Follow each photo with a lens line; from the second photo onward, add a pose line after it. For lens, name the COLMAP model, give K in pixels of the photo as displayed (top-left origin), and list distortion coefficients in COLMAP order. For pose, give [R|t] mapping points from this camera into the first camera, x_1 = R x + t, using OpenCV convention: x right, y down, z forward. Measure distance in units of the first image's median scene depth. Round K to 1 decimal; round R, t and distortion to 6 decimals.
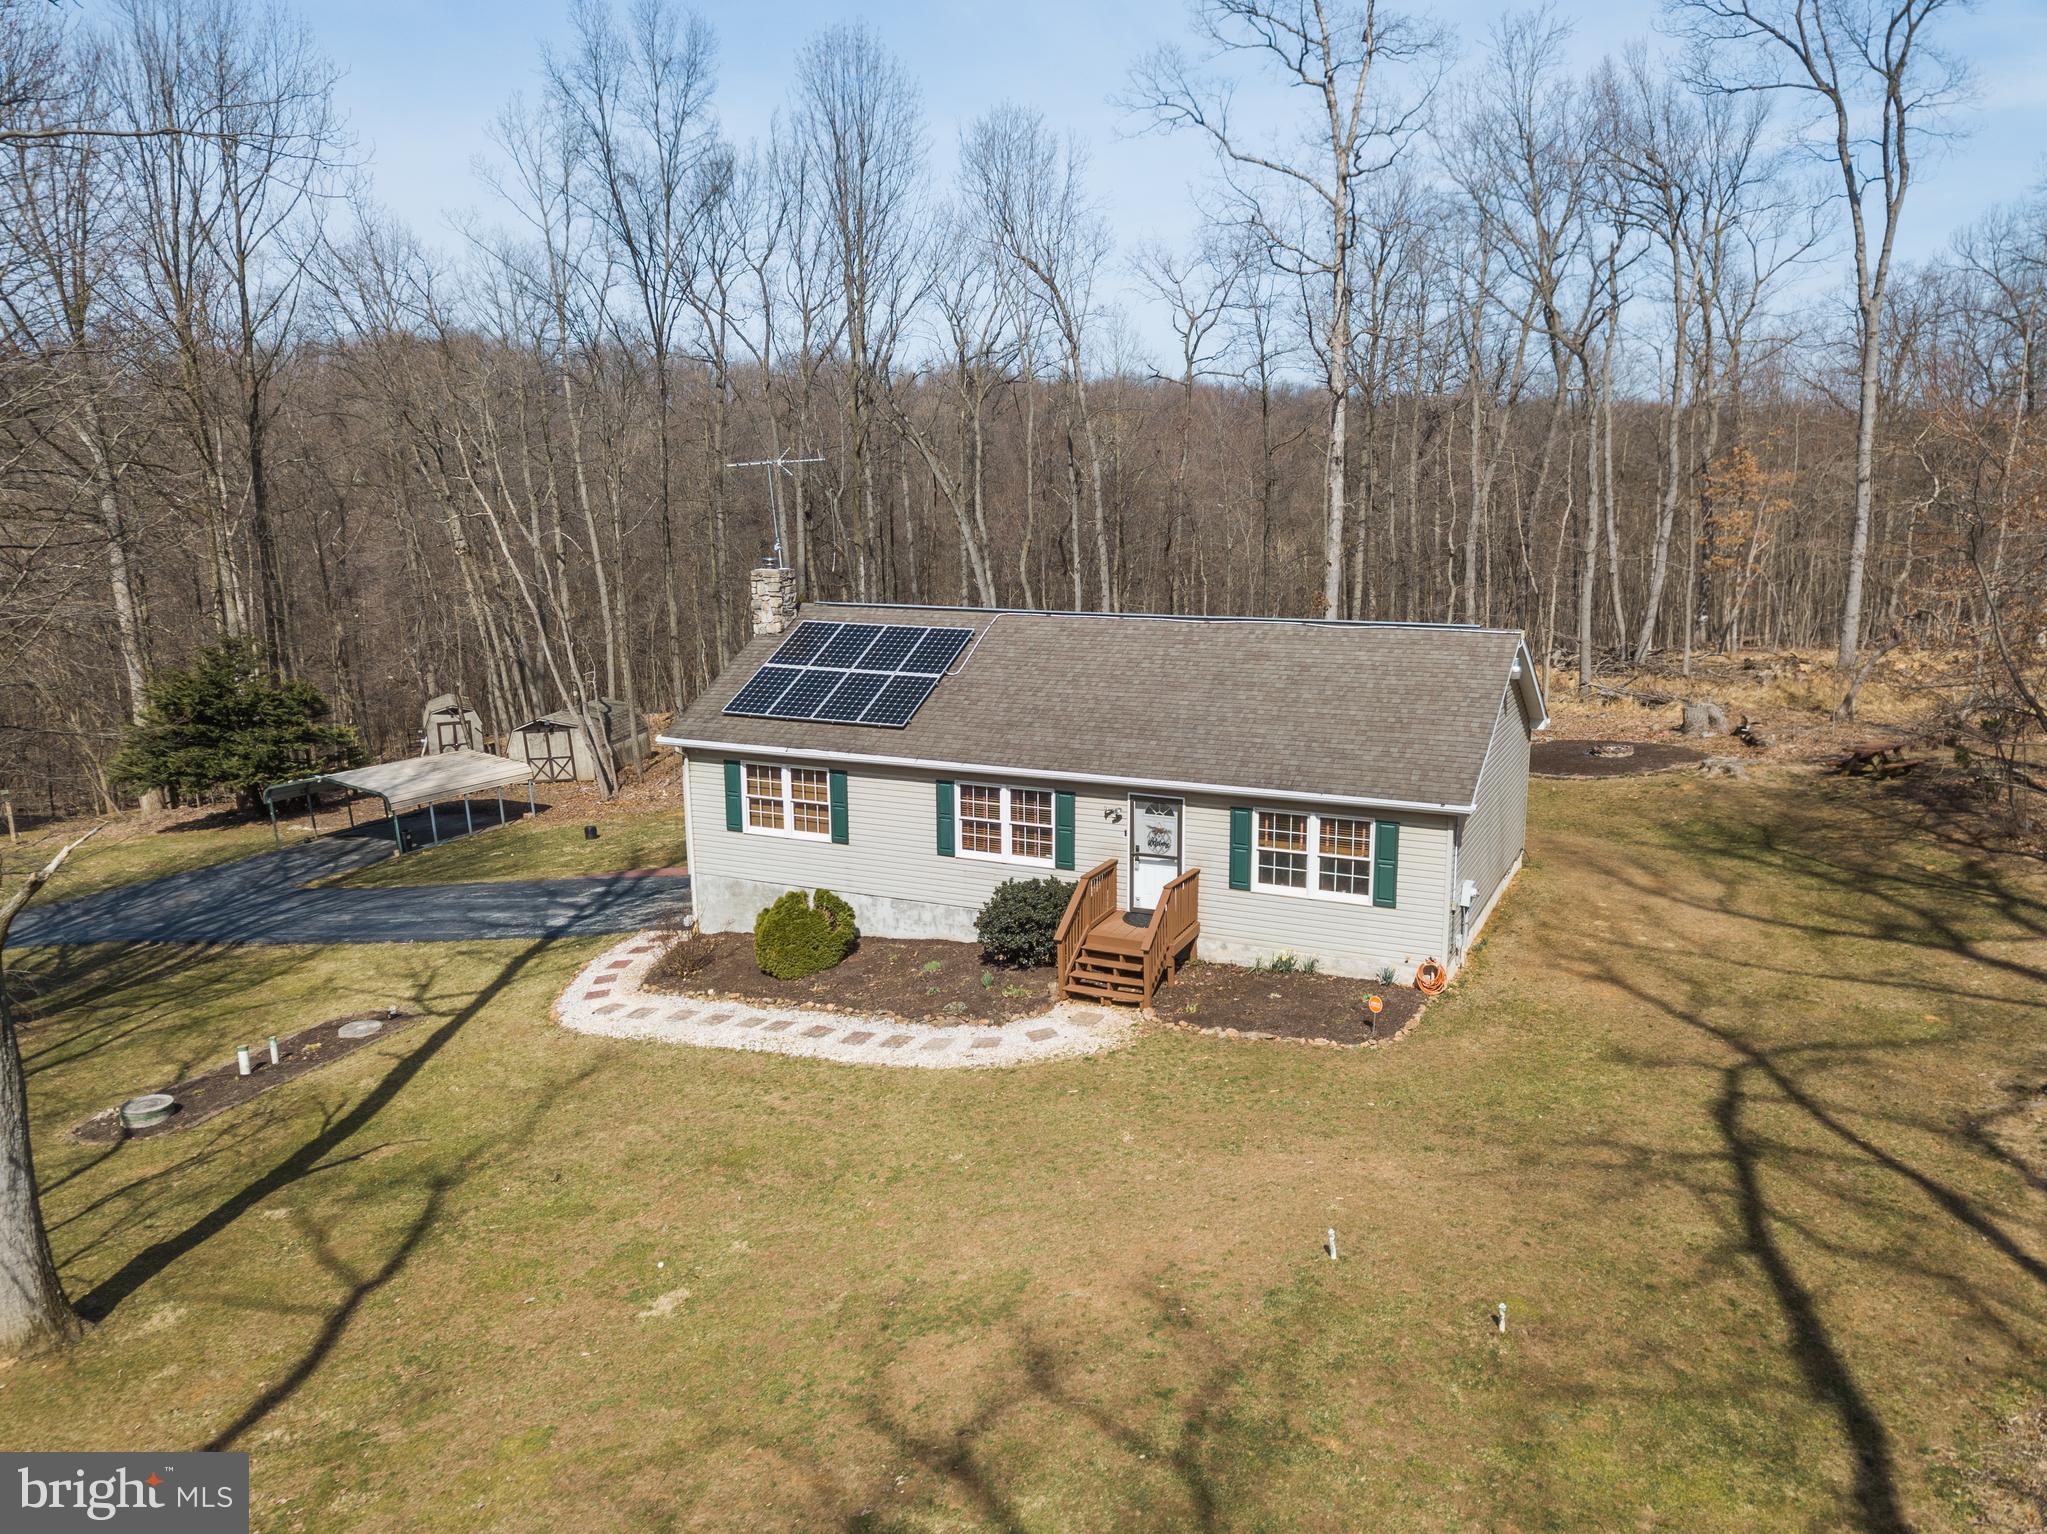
lens RADIAL K [[1589.1, 0, 1014.4], [0, 1589.1, 767.1], [0, 0, 1]] dist [0.032128, 0.004325]
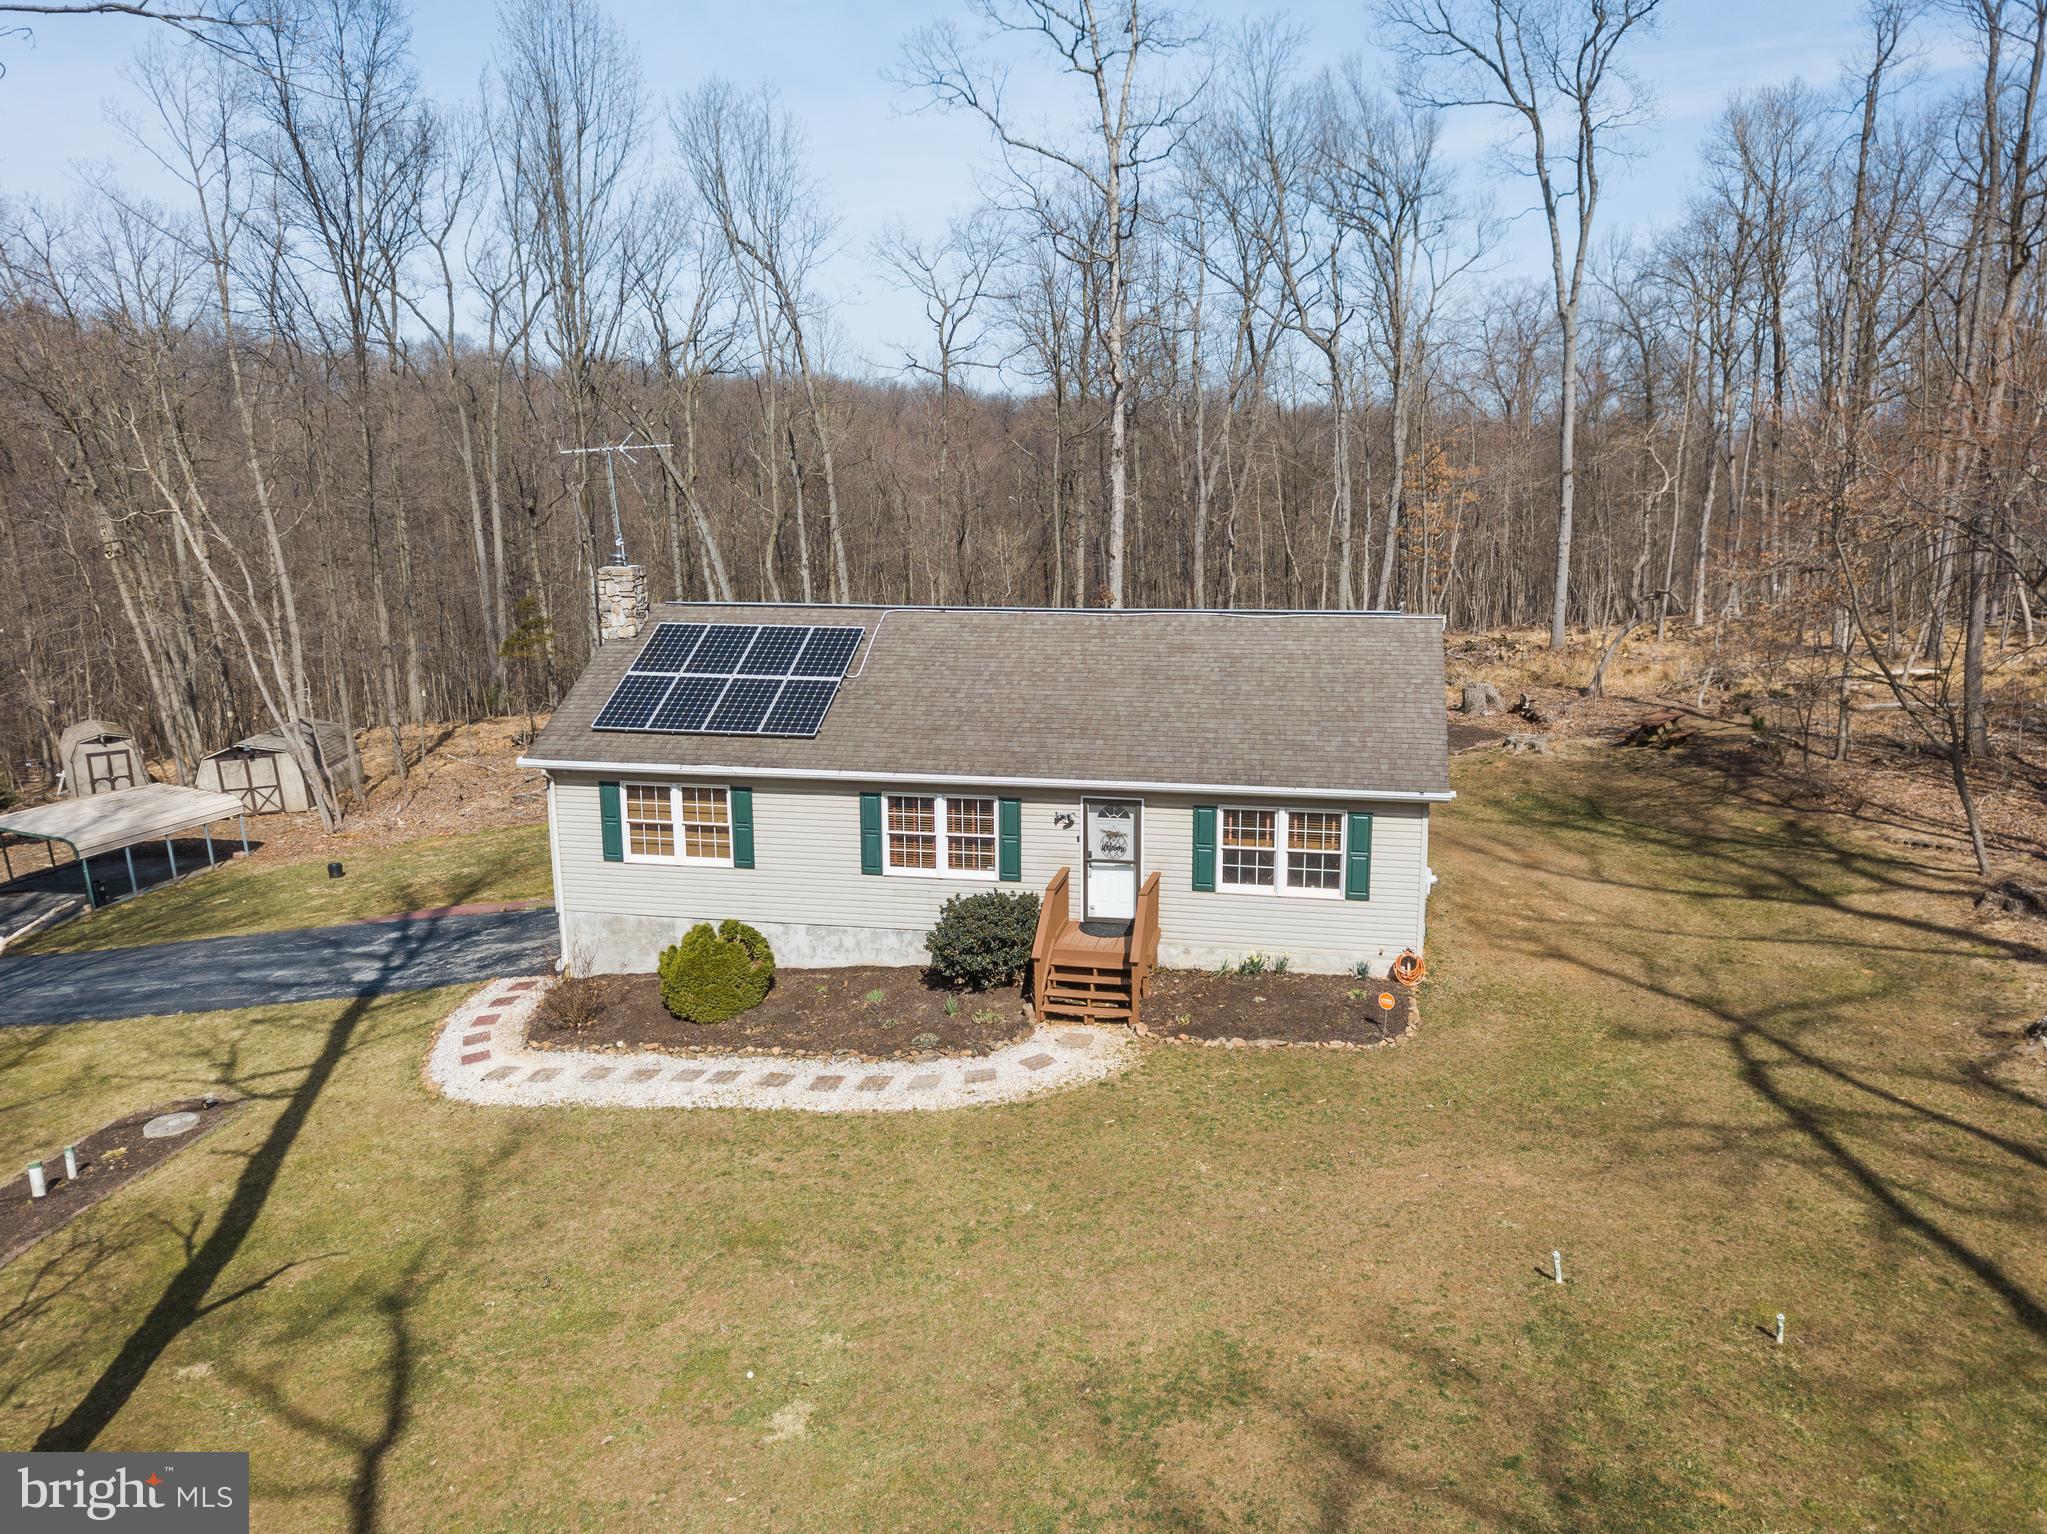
lens RADIAL K [[1589.1, 0, 1028.1], [0, 1589.1, 766.3], [0, 0, 1]] dist [0.032128, 0.004325]
pose [[0.971677, -0.044715, 0.232045, -0.155541], [0.044556, 0.998989, 0.005927, -0.007511], [-0.232076, 0.004580, 0.972687, 0.077743]]
